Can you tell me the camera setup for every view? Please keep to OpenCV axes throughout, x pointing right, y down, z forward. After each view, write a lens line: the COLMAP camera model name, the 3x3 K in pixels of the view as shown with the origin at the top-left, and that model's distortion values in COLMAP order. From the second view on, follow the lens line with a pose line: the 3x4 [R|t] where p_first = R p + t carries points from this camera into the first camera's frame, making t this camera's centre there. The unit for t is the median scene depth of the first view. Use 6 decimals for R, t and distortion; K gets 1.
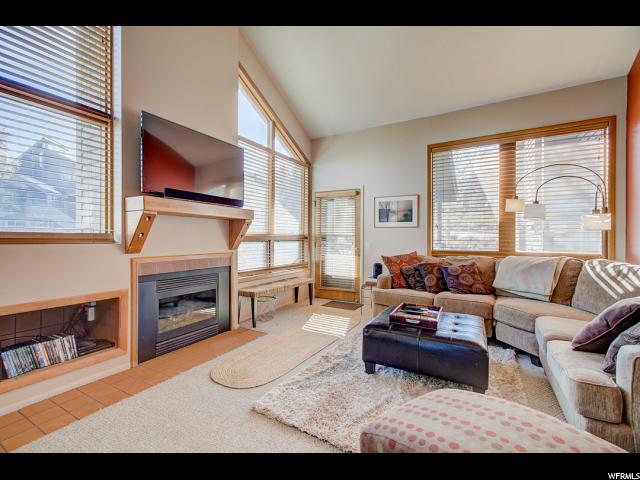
lens RADIAL K [[287.5, 0, 320.0], [0, 287.5, 240.0], [0, 0, 1]] dist [-0.001156, -0.000139]
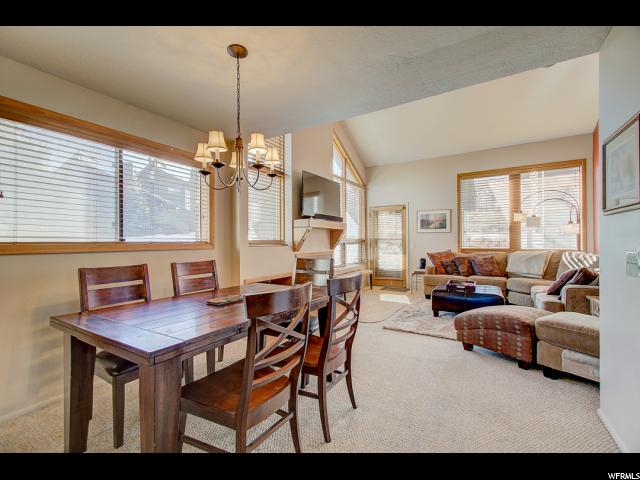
lens RADIAL K [[286.9, 0, 320.0], [0, 286.9, 240.0], [0, 0, 1]] dist [0.001705, 0.000250]
pose [[0.999492, -0.012913, -0.029124, -0.297291], [0.012624, 0.999869, -0.010096, -0.001448], [0.029251, 0.009723, 0.999525, -0.486196]]
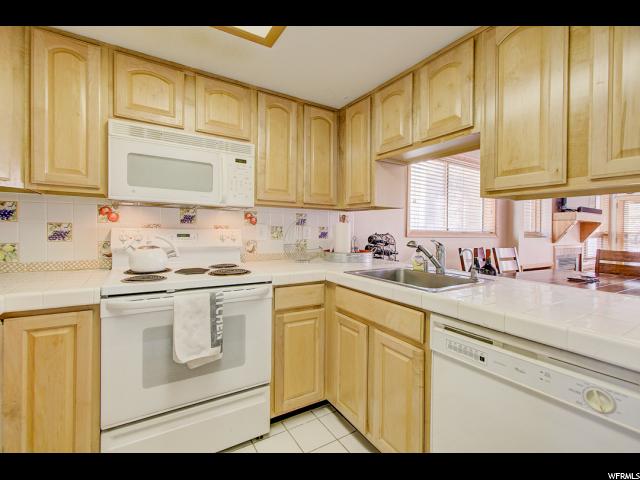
lens RADIAL K [[287.7, 0, 308.1], [0, 287.7, 248.8], [0, 0, 1]] dist [0.001643, 0.000255]
pose [[0.865017, 0.047417, -0.499497, -0.713581], [-0.019176, 0.997921, 0.061524, 0.000896], [0.501376, -0.043641, 0.864128, -0.901708]]
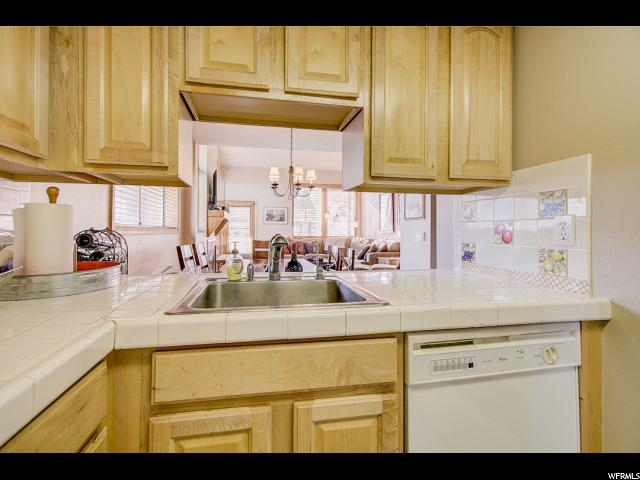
lens RADIAL K [[292.9, 0, 308.3], [0, 292.9, 230.1], [0, 0, 1]] dist [0.002393, 0.000249]
pose [[0.762598, 0.002706, 0.646868, -0.957029], [0.001981, 0.999977, -0.006519, 0.008486], [-0.646870, 0.006253, 0.762575, -0.689773]]
